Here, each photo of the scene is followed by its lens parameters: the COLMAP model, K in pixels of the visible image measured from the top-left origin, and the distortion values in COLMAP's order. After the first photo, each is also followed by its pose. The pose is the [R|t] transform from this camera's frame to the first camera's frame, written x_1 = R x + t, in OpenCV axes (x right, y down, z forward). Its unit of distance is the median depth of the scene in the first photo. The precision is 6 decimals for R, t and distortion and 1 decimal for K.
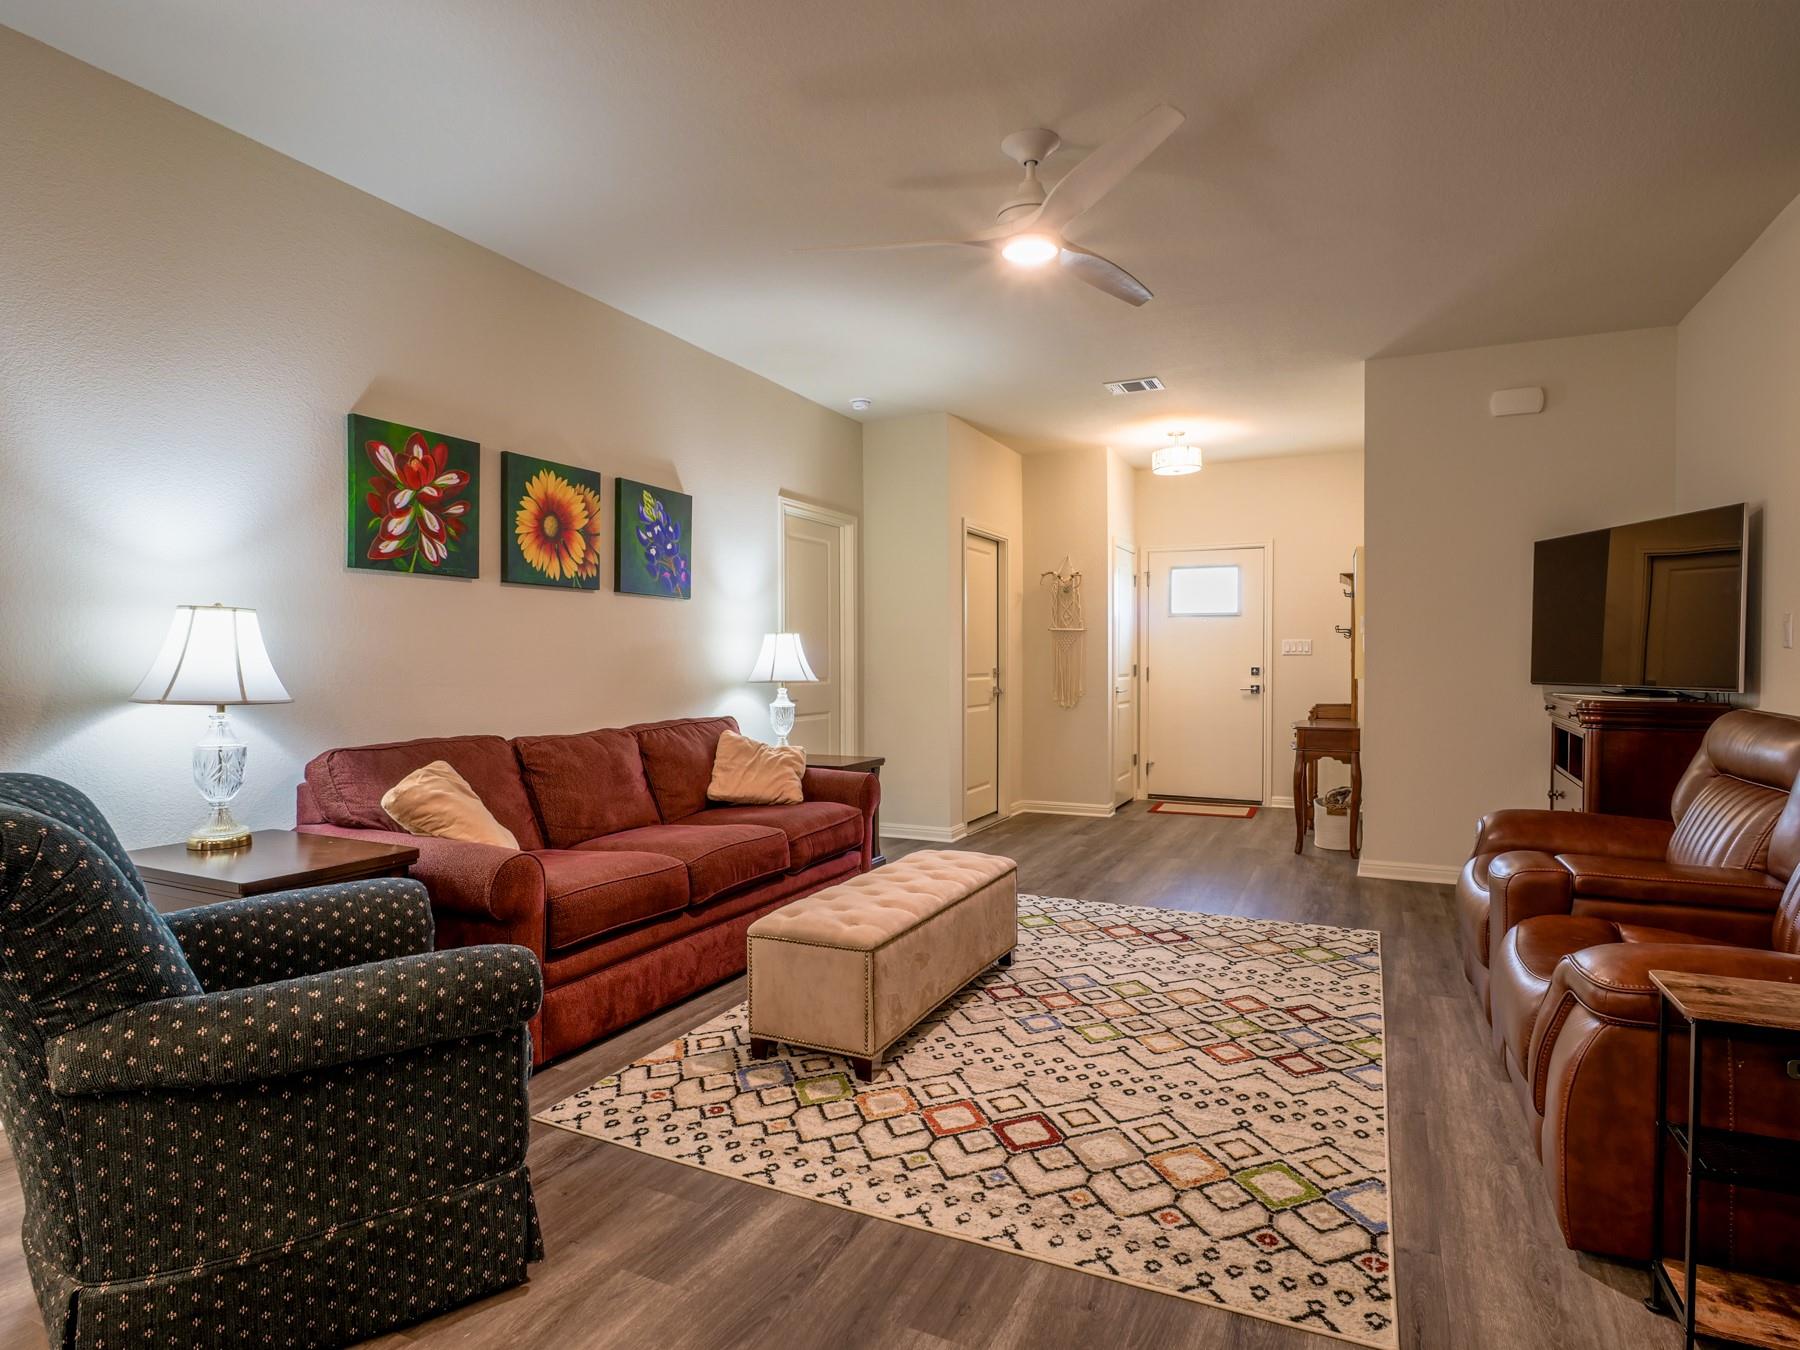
lens RADIAL K [[984.8, 0, 897.2], [0, 984.8, 672.2], [0, 0, 1]] dist [-0.014100, 0.002005]
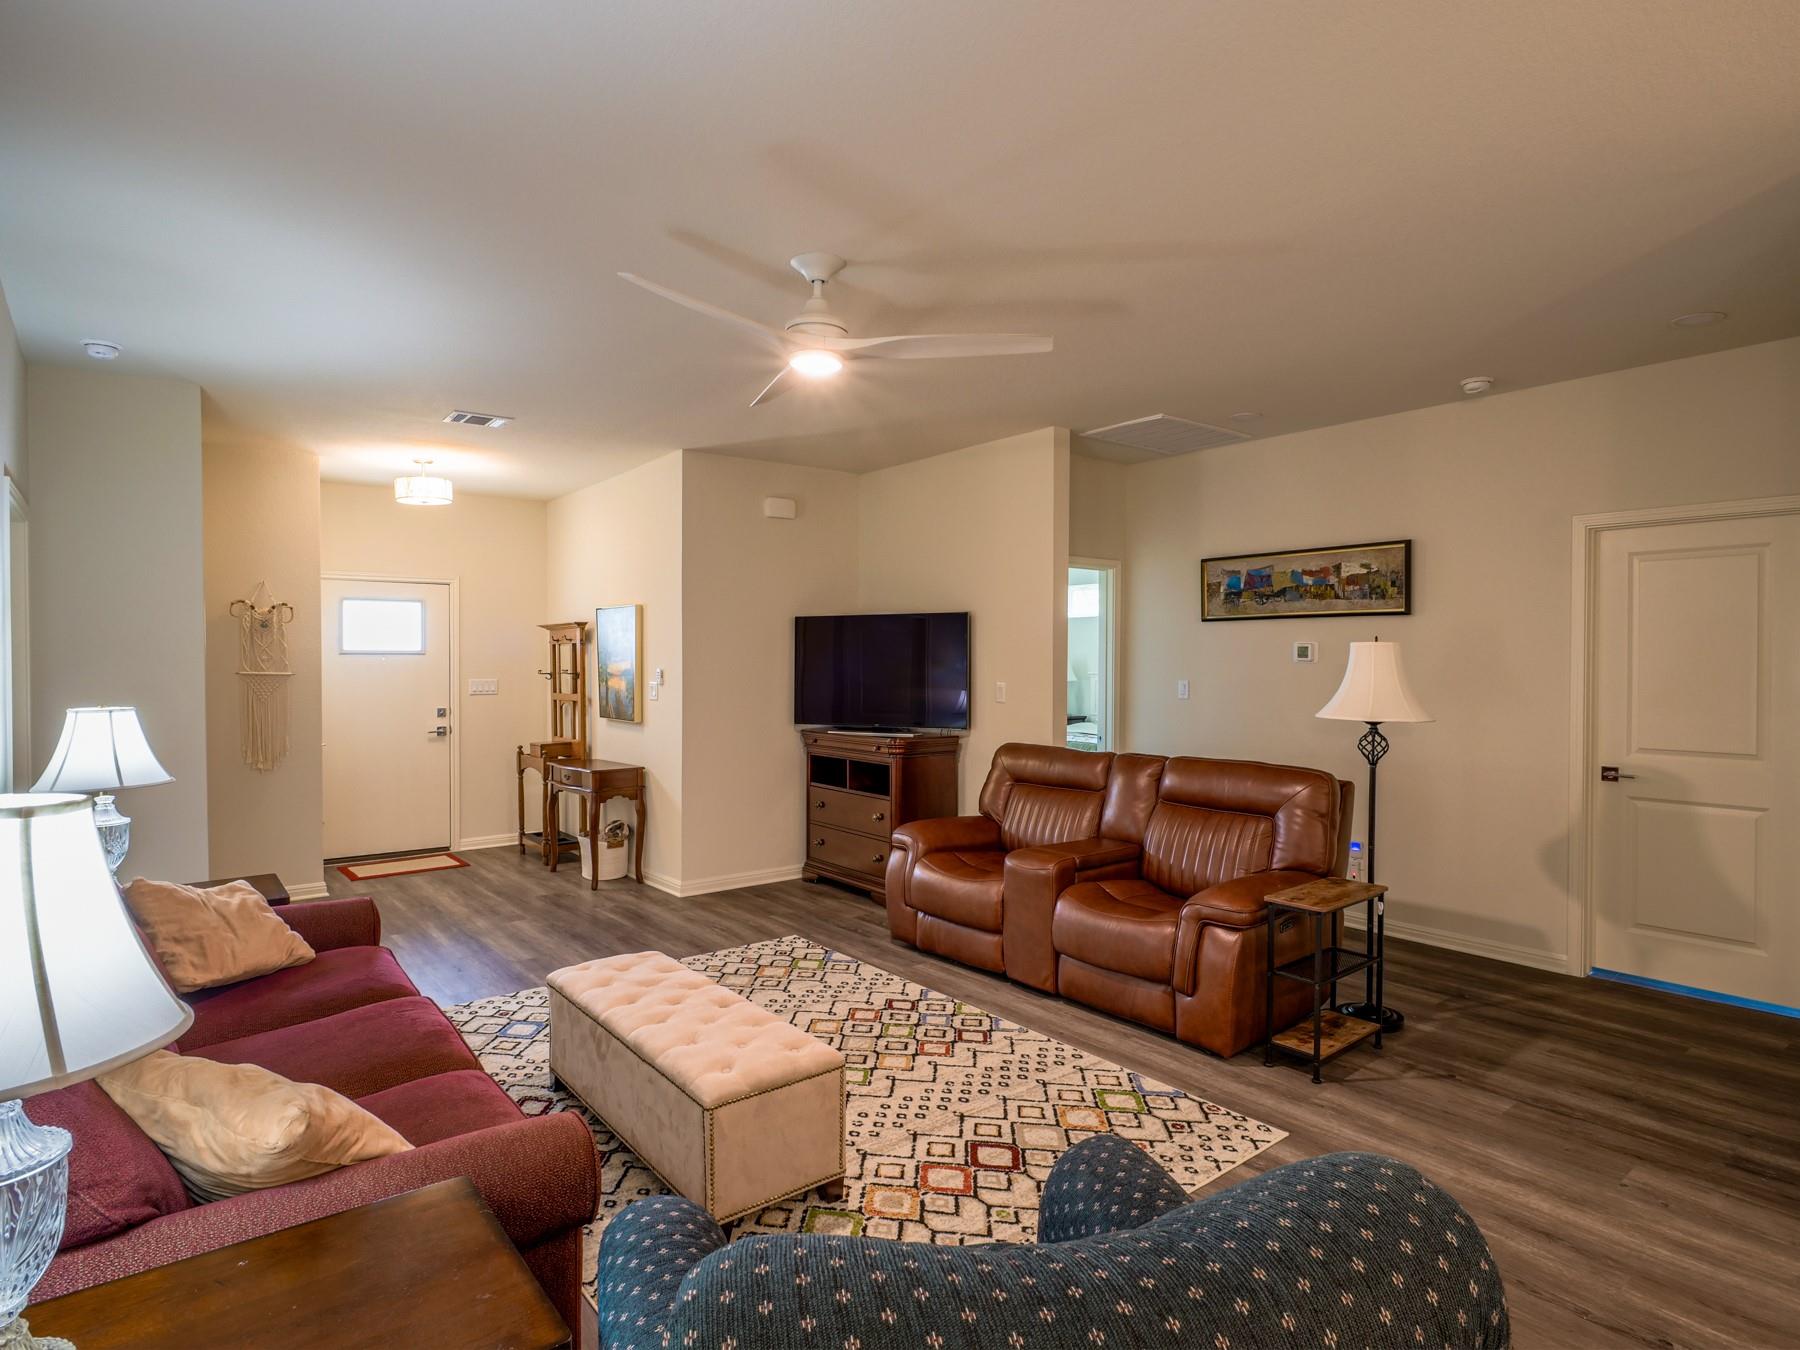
lens RADIAL K [[984.8, 0, 900.7], [0, 984.8, 676.1], [0, 0, 1]] dist [-0.014100, 0.002005]
pose [[0.438583, -0.015336, 0.898560, -0.686556], [0.014608, 0.999844, 0.009935, -0.090085], [-0.898572, 0.008769, 0.438739, 0.401430]]
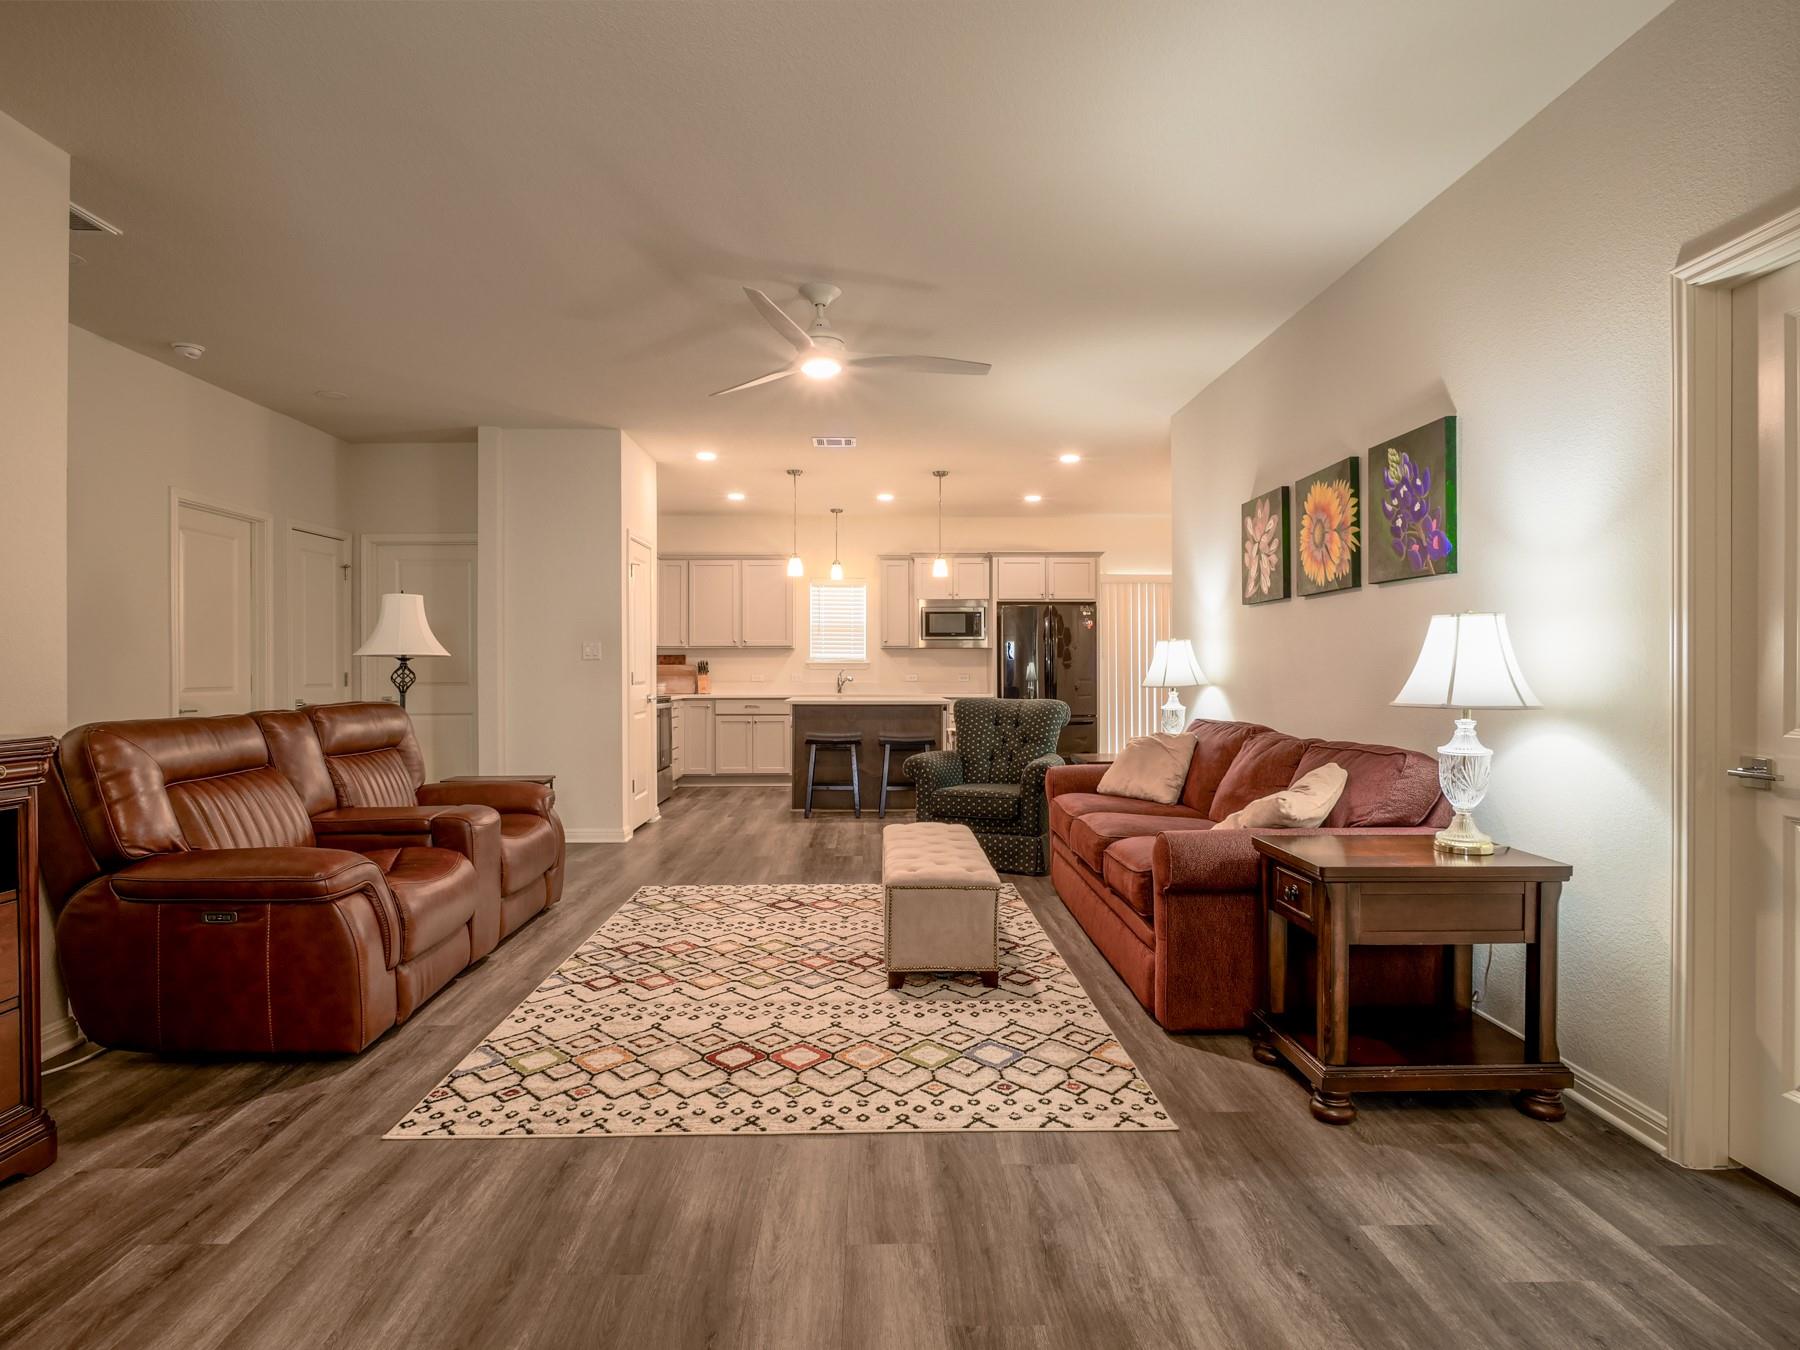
lens RADIAL K [[984.8, 0, 900.0], [0, 984.8, 673.1], [0, 0, 1]] dist [-0.014100, 0.002005]
pose [[-0.886962, 0.004168, -0.461823, 0.591983], [-0.004368, 0.999839, 0.017413, -0.024694], [0.461821, 0.017462, -0.886801, 2.001555]]
